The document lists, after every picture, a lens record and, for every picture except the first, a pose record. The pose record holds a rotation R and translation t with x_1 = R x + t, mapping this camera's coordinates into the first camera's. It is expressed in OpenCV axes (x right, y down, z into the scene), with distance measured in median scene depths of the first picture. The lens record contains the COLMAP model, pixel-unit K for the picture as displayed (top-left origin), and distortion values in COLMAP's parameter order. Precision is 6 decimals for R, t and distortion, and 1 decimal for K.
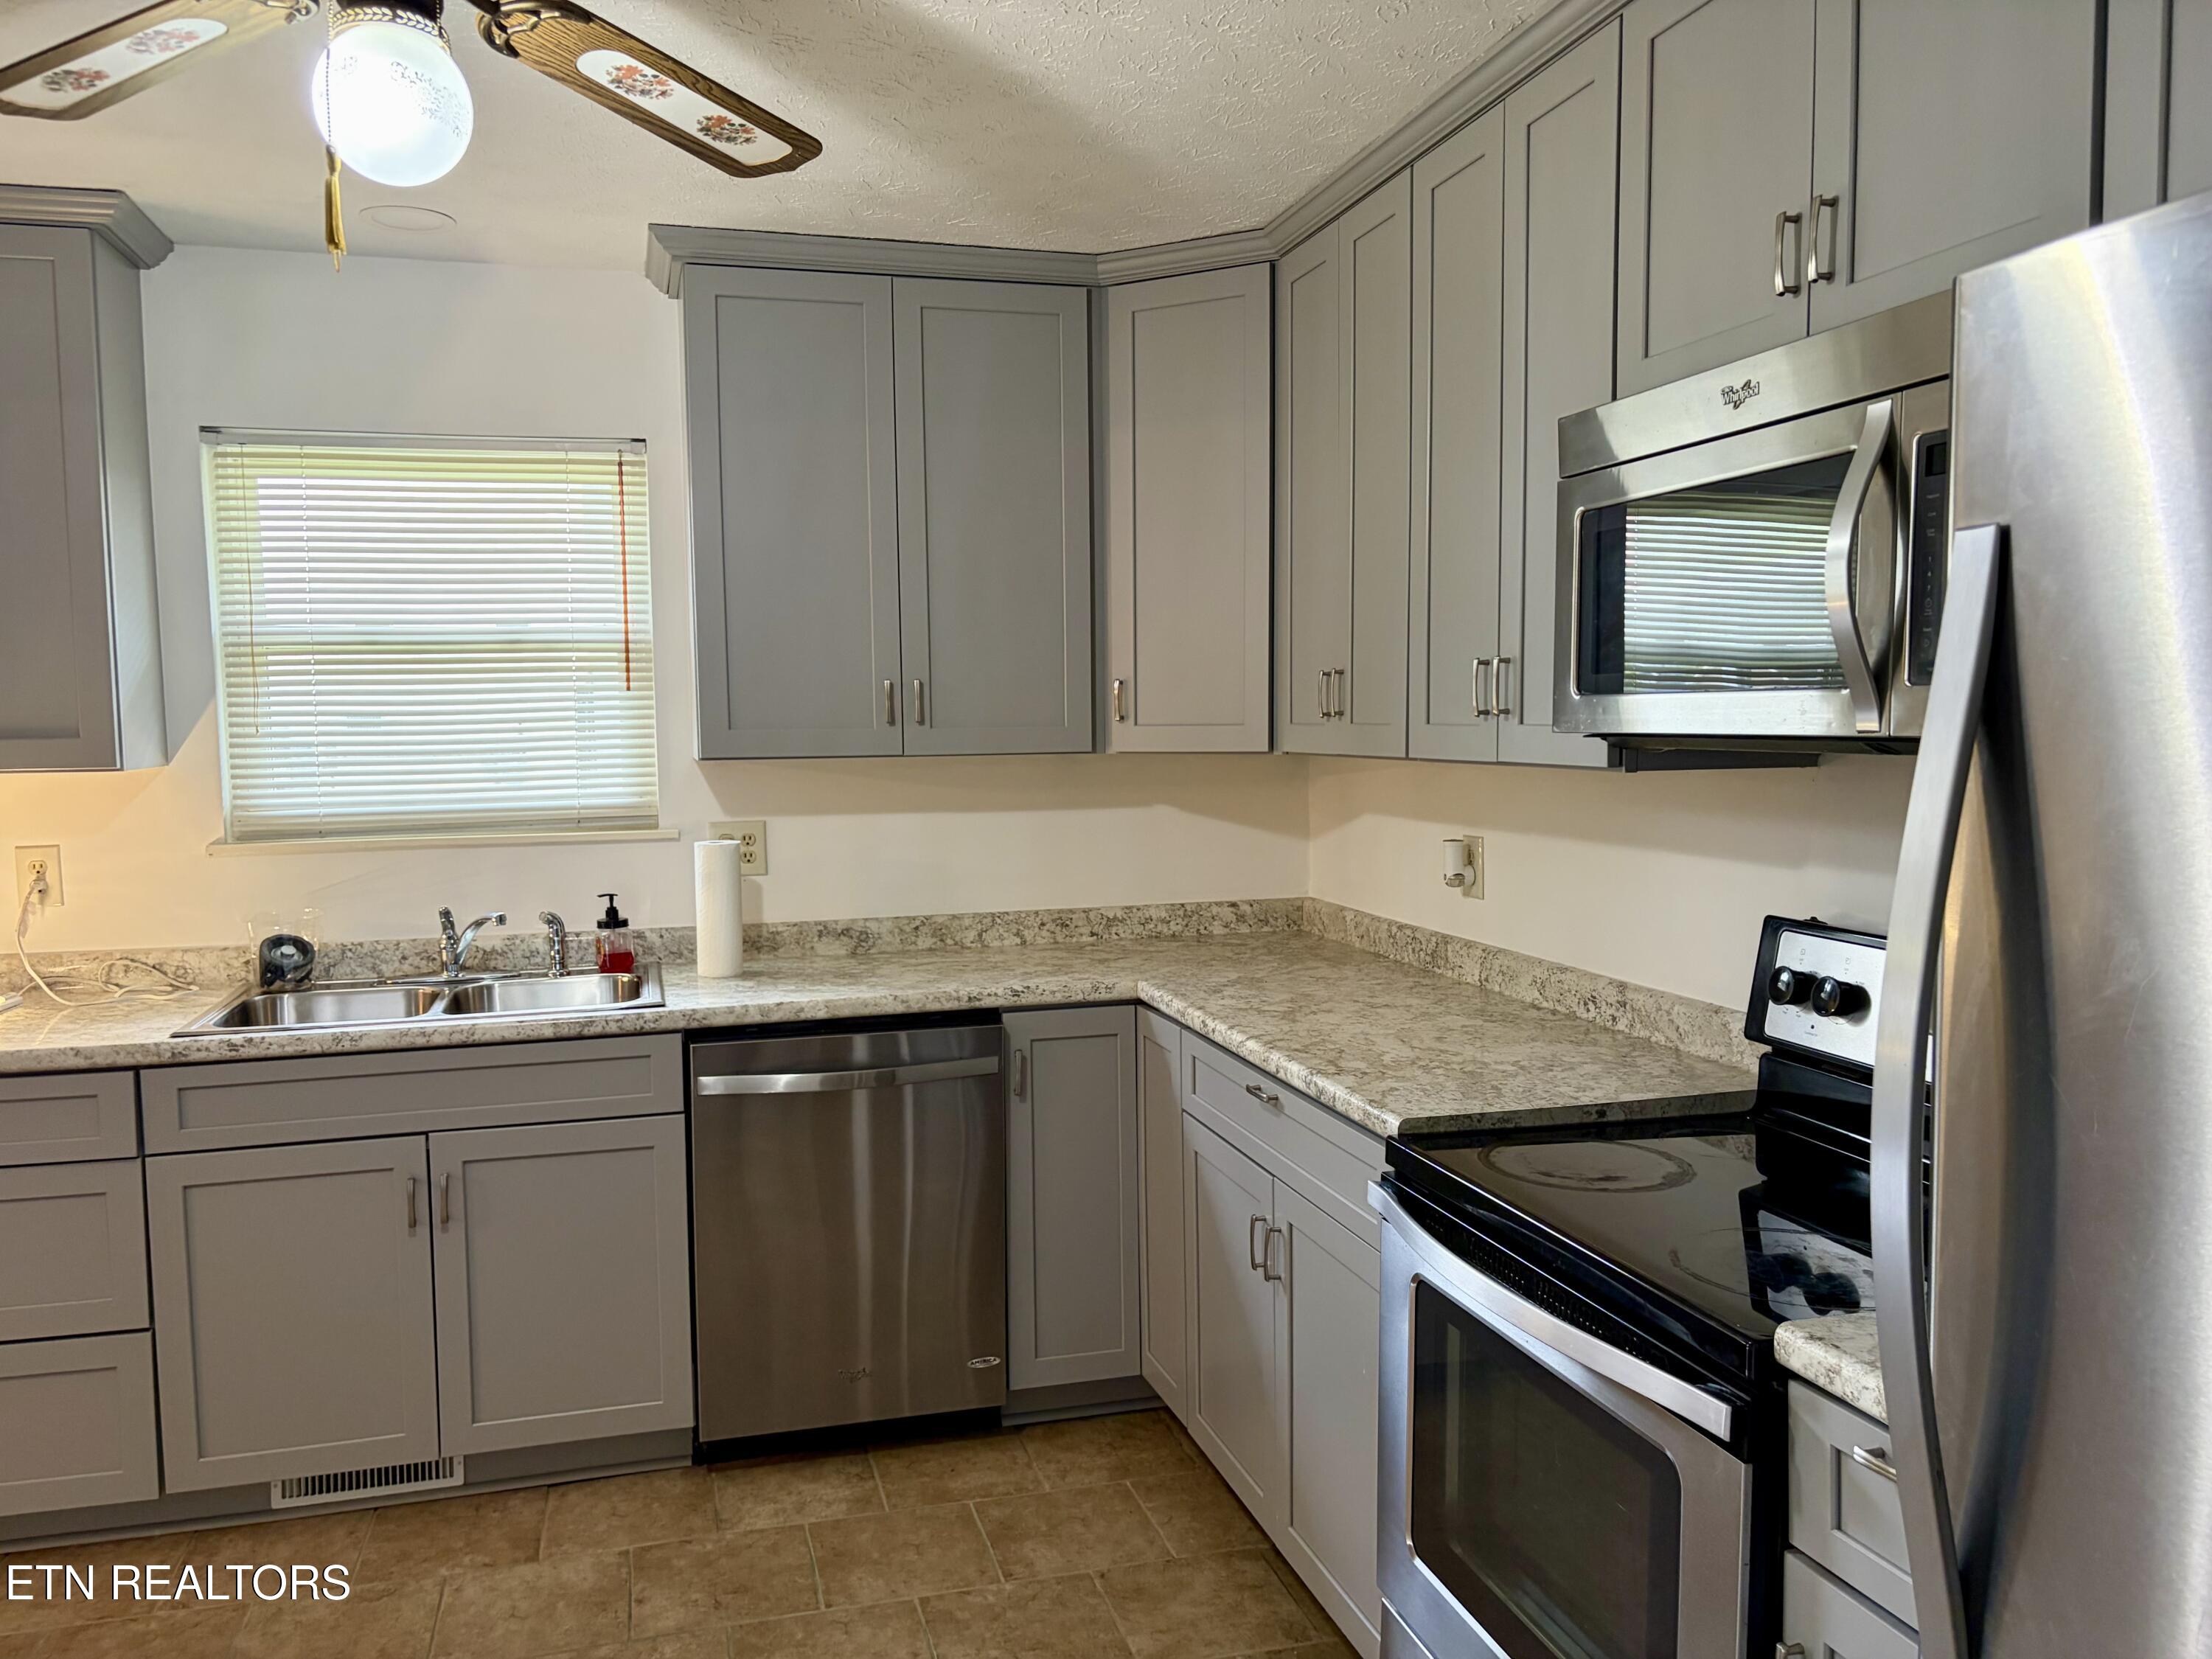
lens RADIAL K [[1669.1, 0, 1097.2], [0, 1669.1, 825.7], [0, 0, 1]] dist [0.055576, -0.068043]
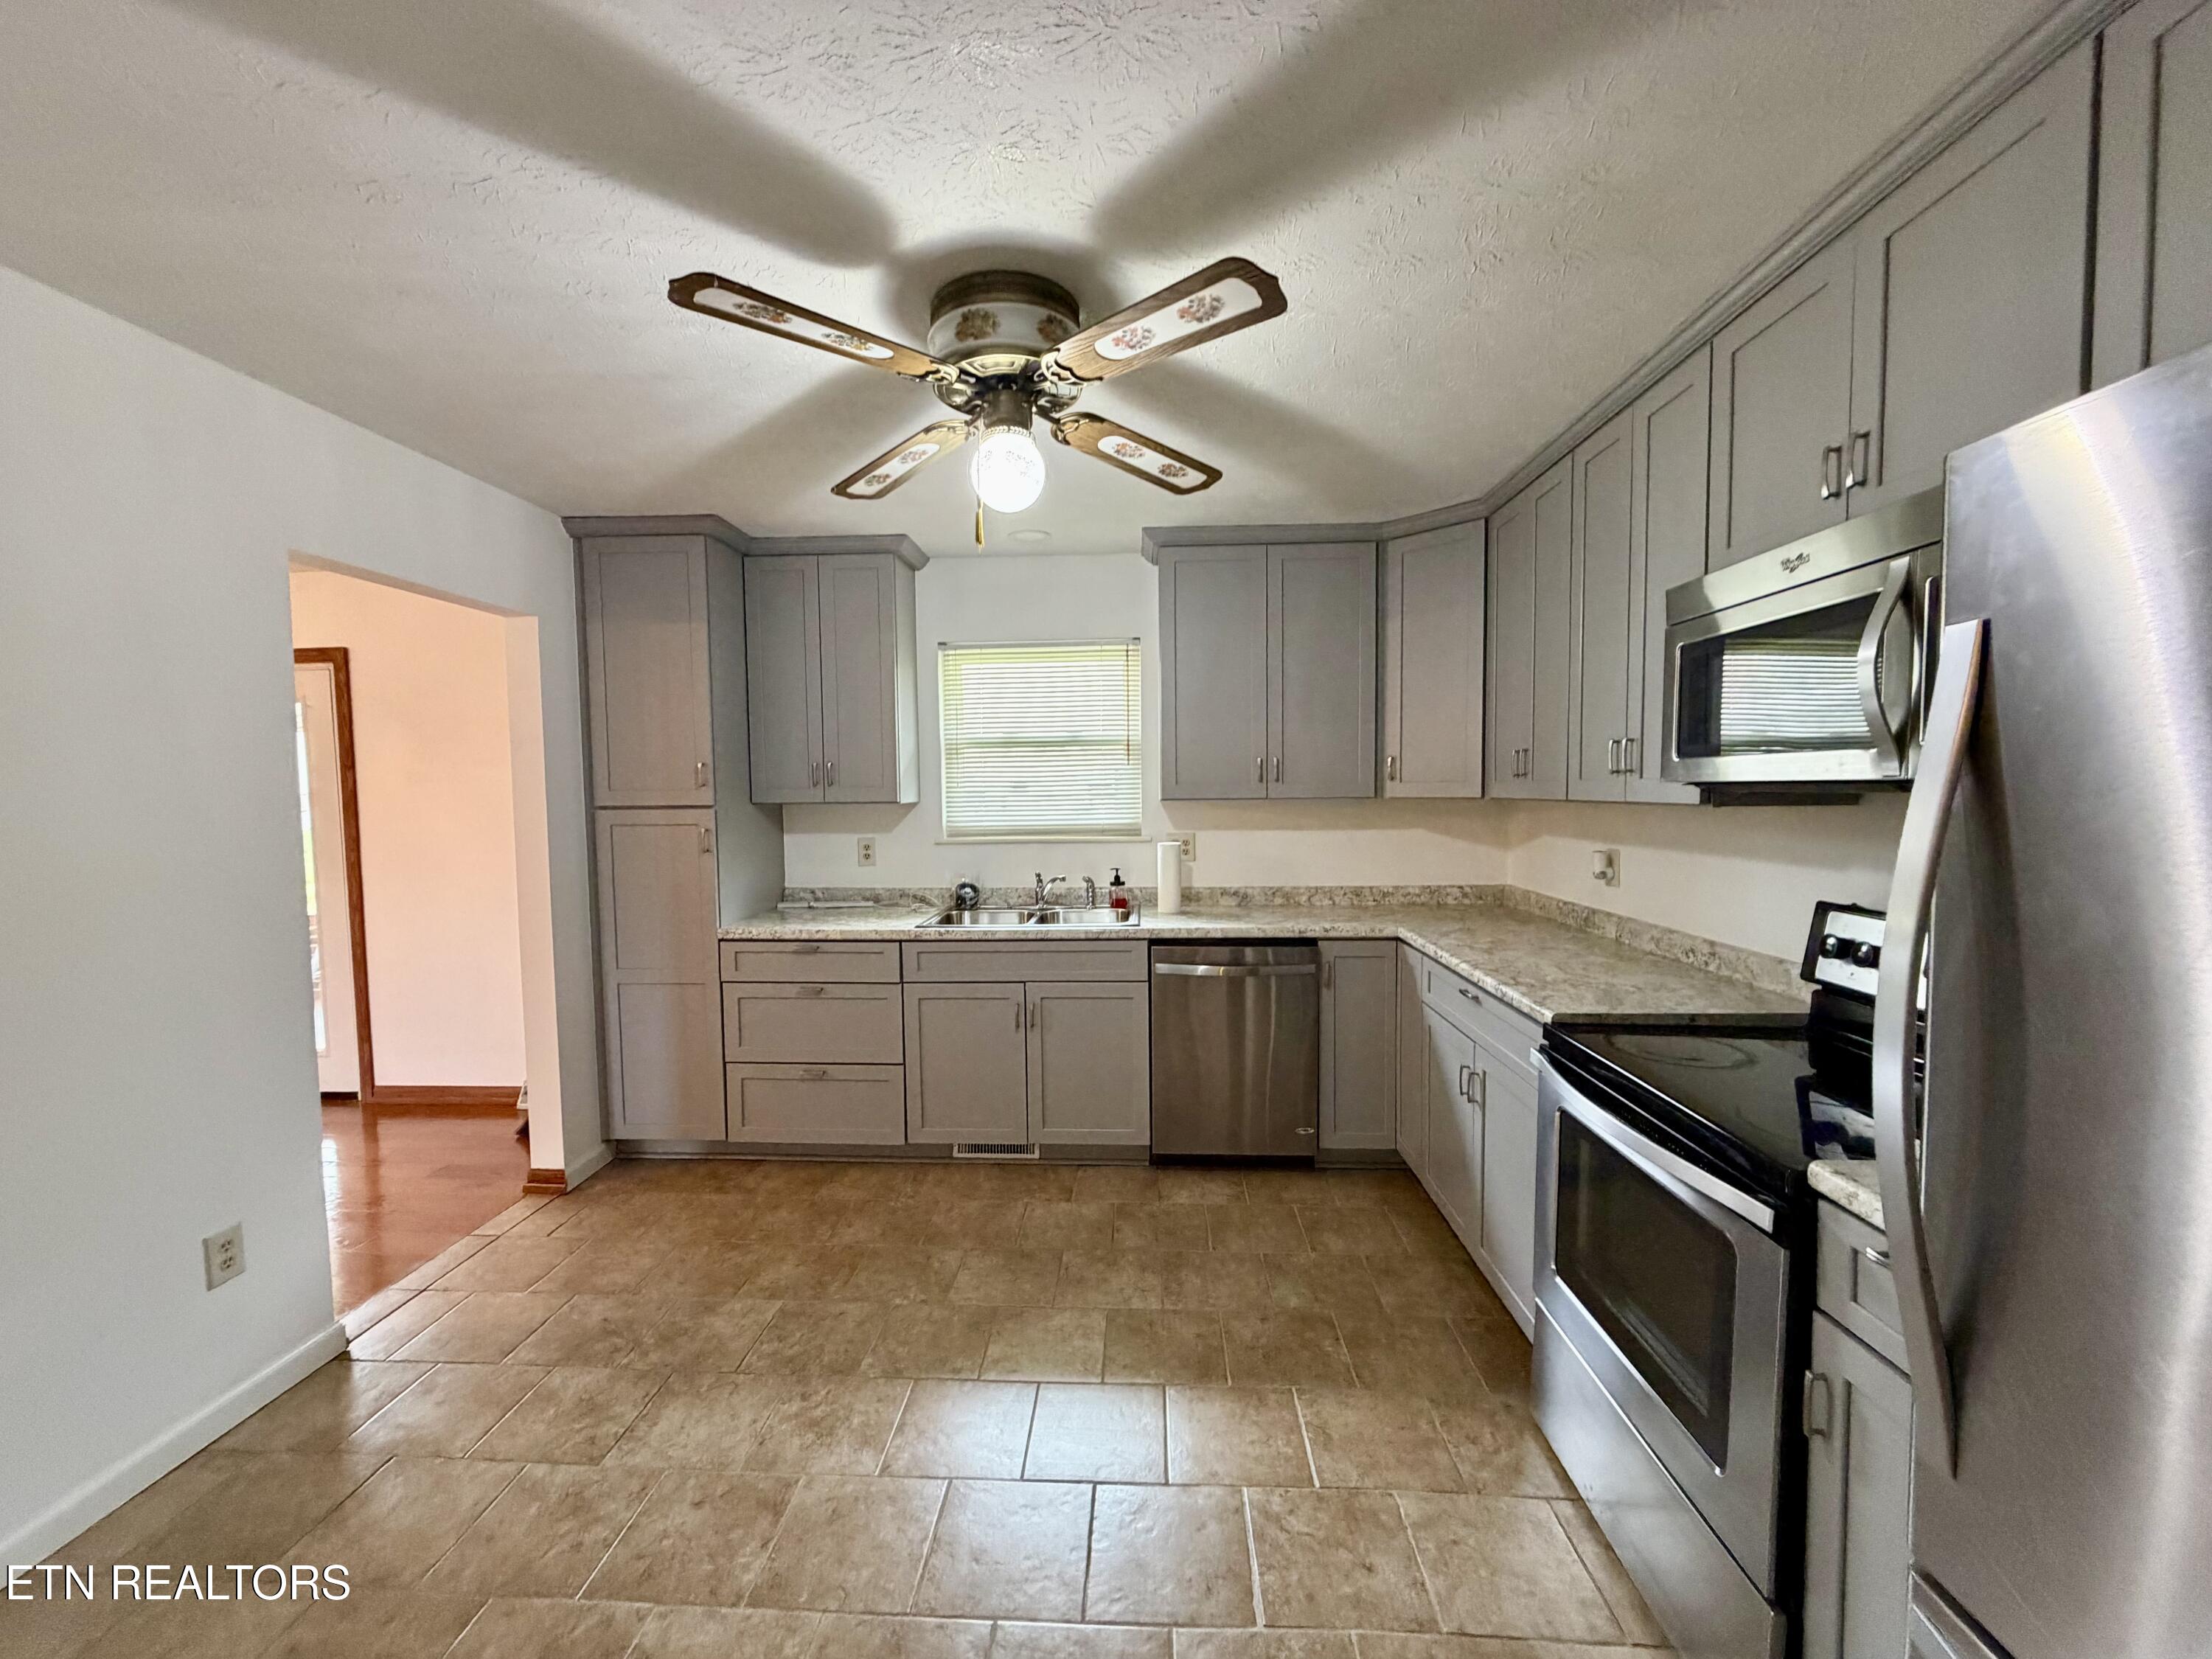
lens RADIAL K [[880.9, 0, 1101.0], [0, 880.9, 826.4], [0, 0, 1]] dist [-0.000379, -0.000164]
pose [[0.948807, 0.016694, -0.315416, 0.021458], [-0.023034, 0.999600, -0.016380, 0.010905], [0.315016, 0.022807, 0.948812, 0.017506]]
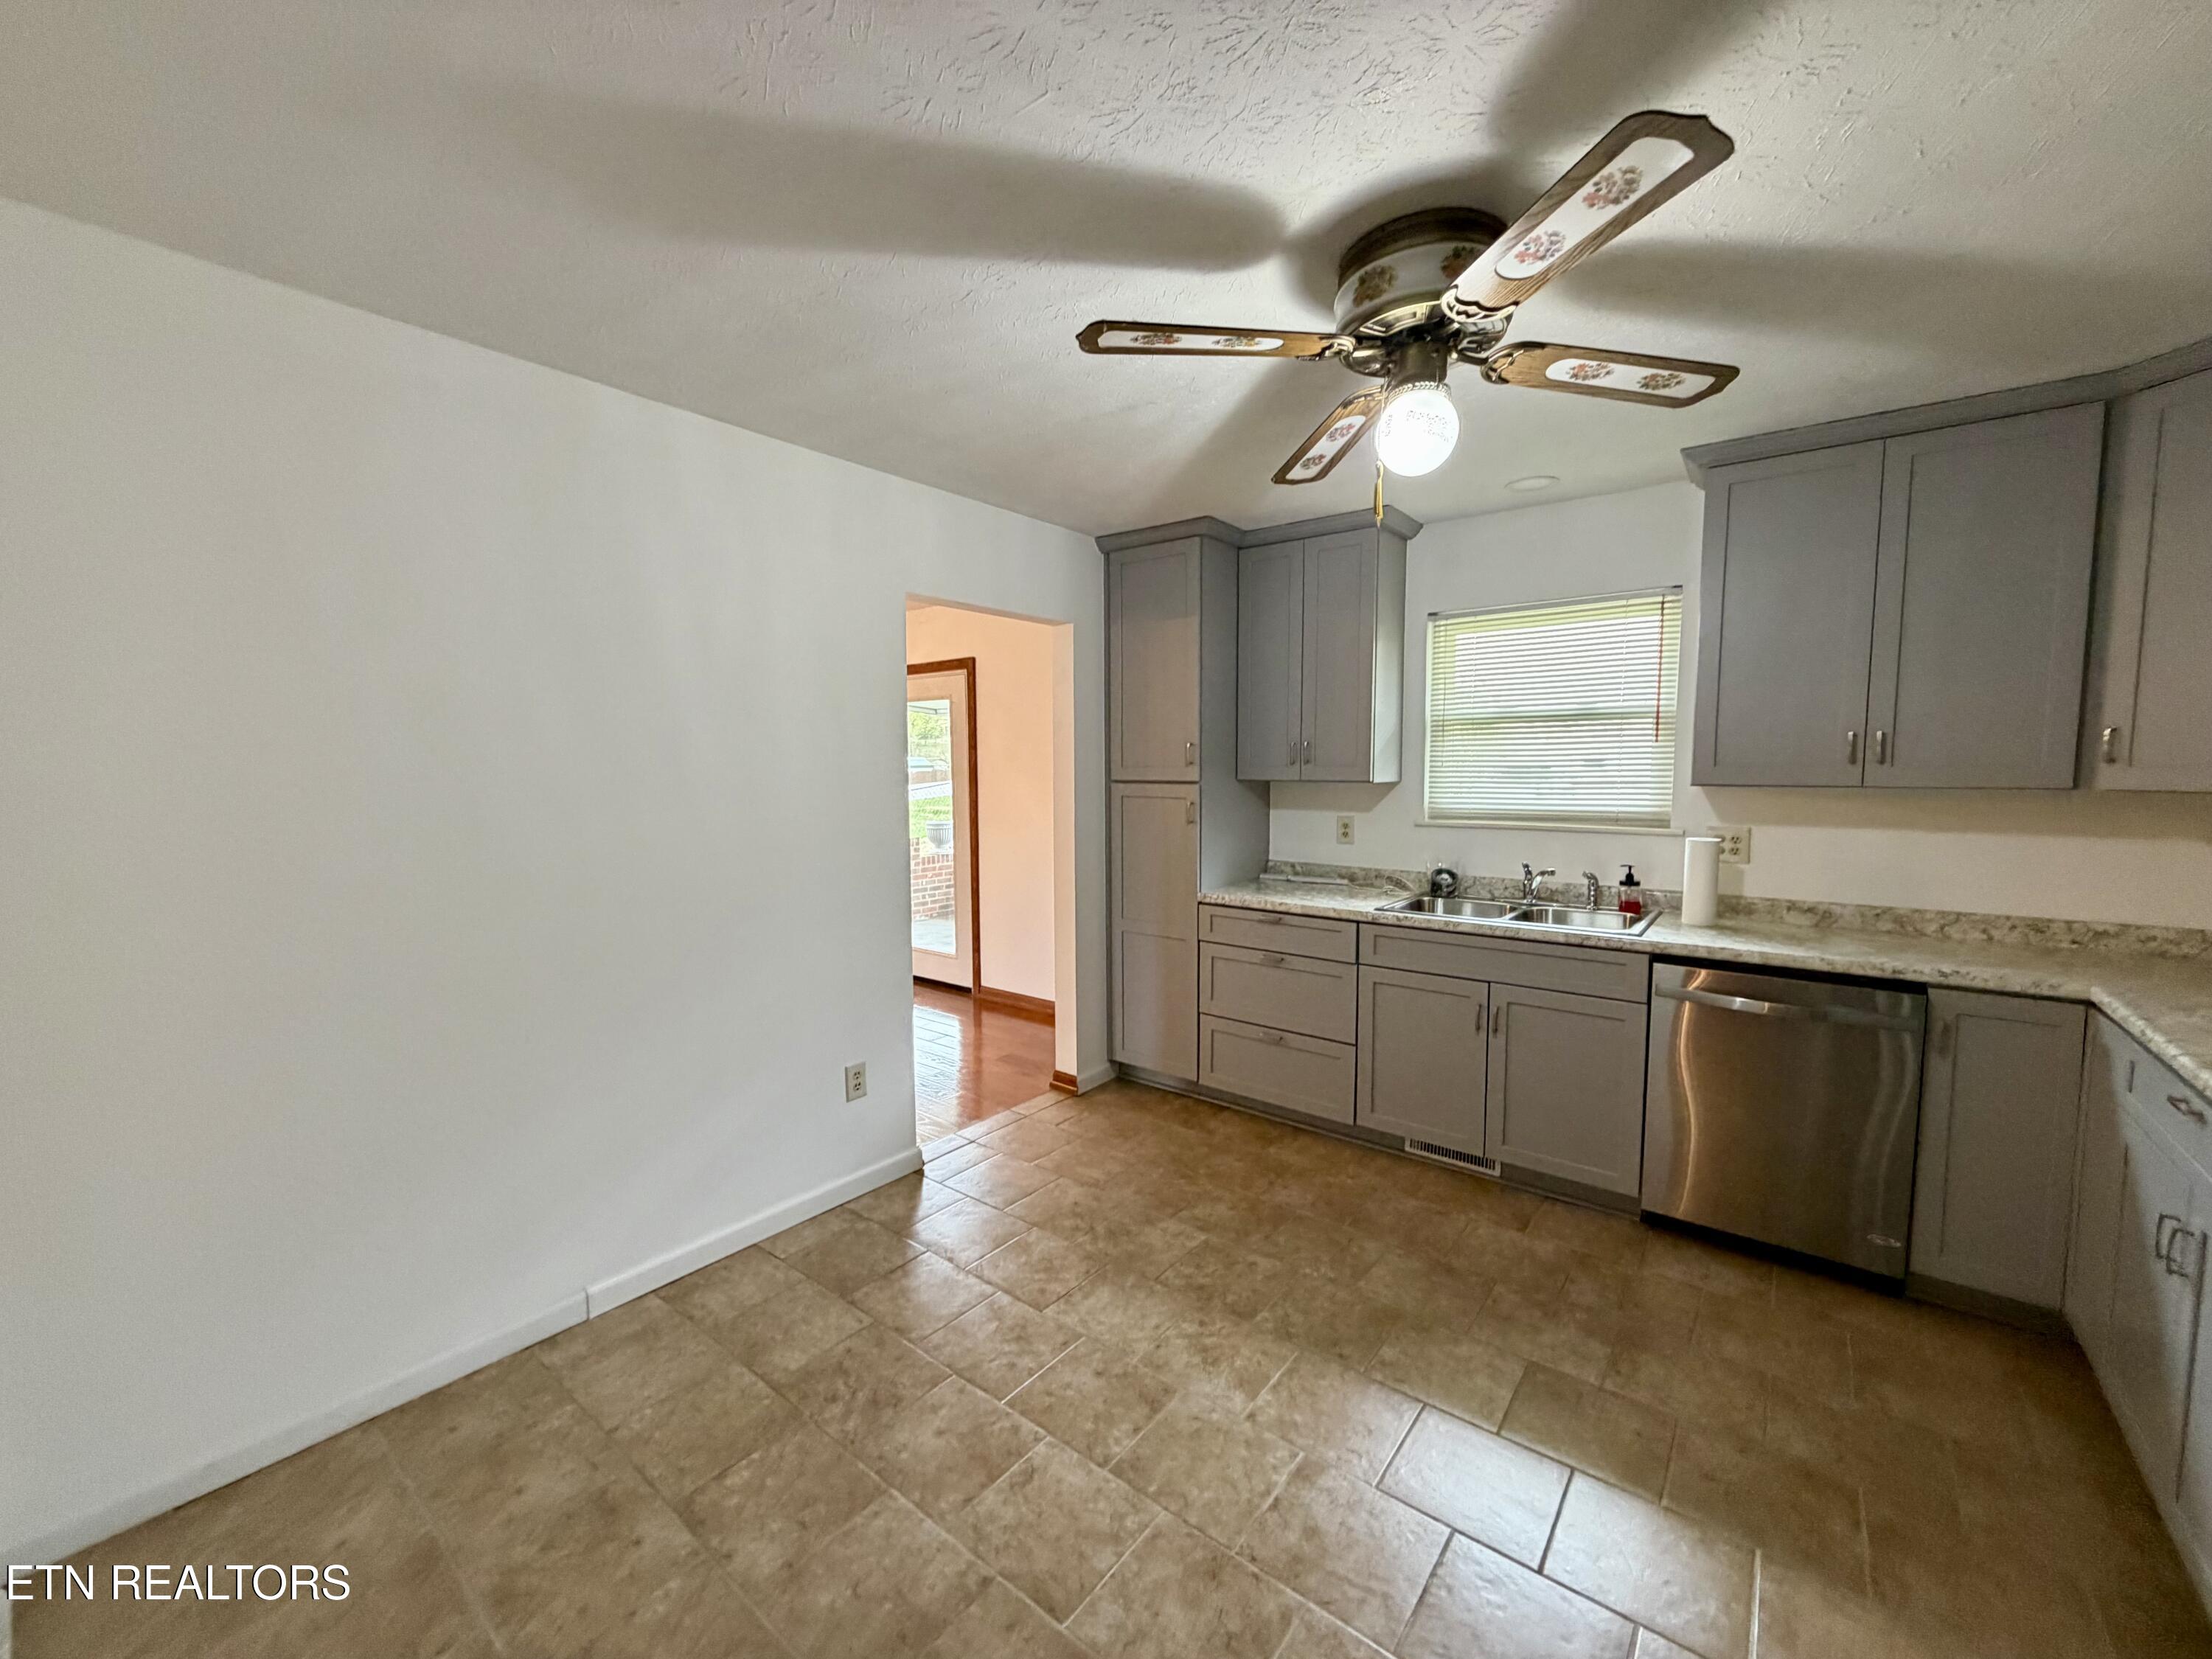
lens RADIAL K [[880.9, 0, 1101.0], [0, 880.9, 826.4], [0, 0, 1]] dist [-0.000379, -0.000164]
pose [[0.587039, 0.068385, -0.806665, 0.126703], [-0.061044, 0.997328, 0.040124, -0.000887], [0.807254, 0.025687, 0.589645, 0.083120]]
